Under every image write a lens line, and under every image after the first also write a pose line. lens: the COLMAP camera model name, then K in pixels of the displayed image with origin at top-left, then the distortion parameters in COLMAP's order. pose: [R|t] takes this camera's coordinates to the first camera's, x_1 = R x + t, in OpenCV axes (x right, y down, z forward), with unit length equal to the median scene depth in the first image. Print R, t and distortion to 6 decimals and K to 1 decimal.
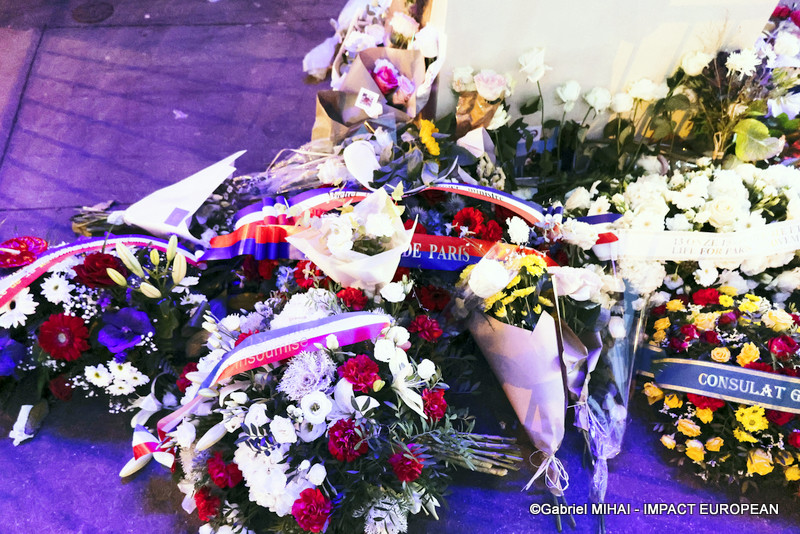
lens RADIAL K [[568.0, 0, 406.4], [0, 568.0, 263.5], [0, 0, 1]] dist [0.003335, 0.002821]
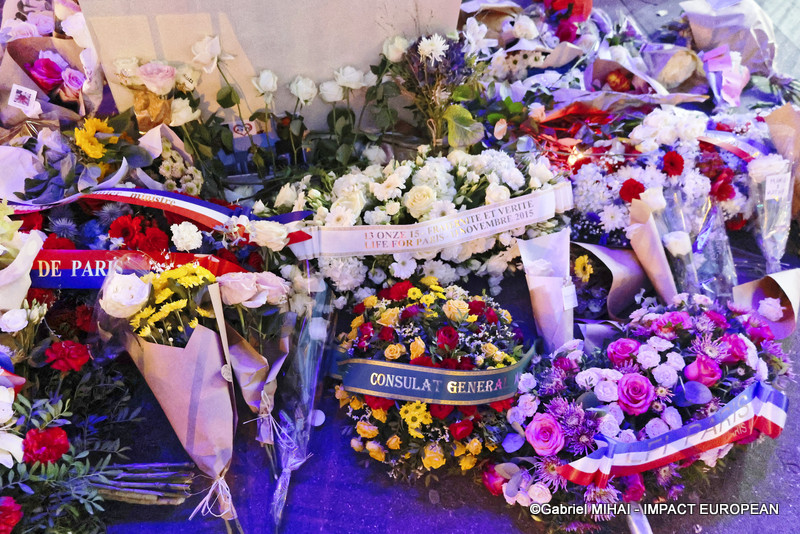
lens RADIAL K [[568.0, 0, 406.4], [0, 568.0, 263.5], [0, 0, 1]] dist [0.003335, 0.002821]
pose [[0.984312, -0.078025, 0.158245, 0.380366], [0.073980, 0.996768, 0.031305, -0.016866], [-0.160176, -0.019107, 0.986903, 0.031614]]
